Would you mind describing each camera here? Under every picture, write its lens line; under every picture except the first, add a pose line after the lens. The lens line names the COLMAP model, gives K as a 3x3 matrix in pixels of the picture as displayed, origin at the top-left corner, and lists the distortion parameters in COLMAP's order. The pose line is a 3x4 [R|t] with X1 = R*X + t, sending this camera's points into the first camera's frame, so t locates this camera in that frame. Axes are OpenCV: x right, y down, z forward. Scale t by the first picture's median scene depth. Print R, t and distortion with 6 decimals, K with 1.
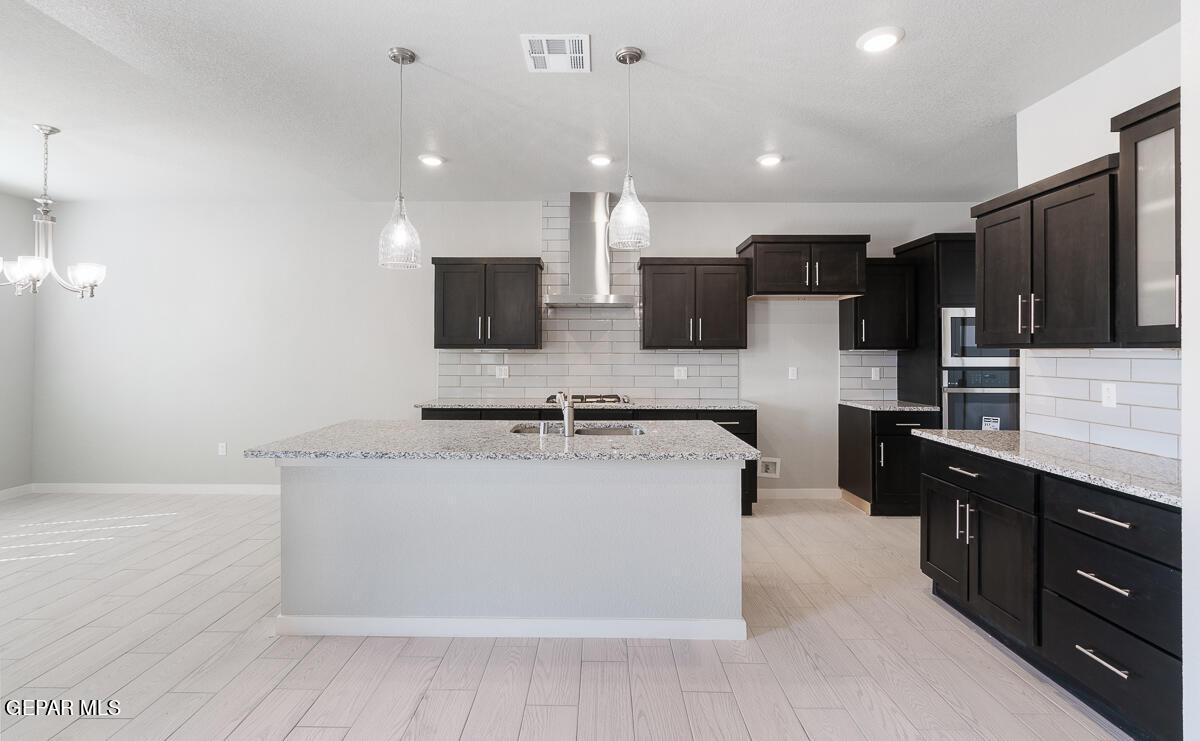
lens RADIAL K [[542.1, 0, 596.6], [0, 542.1, 347.2], [0, 0, 1]] dist [-0.008392, 0.000543]
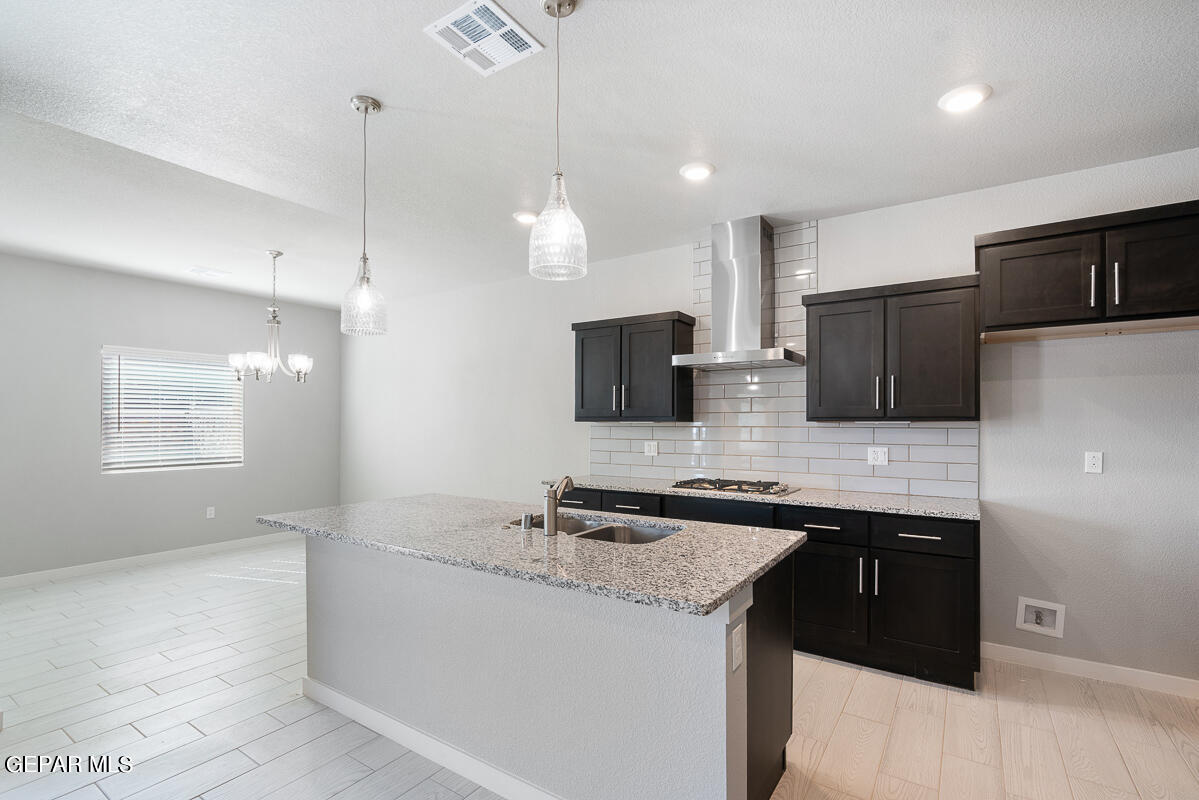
lens RADIAL K [[553.9, 0, 599.3], [0, 553.9, 421.6], [0, 0, 1]] dist [-0.002723, -0.000006]
pose [[0.834116, -0.003255, -0.551580, 0.261108], [0.004627, 0.999989, 0.001096, 0.001641], [0.551570, -0.003466, 0.834121, 0.226699]]
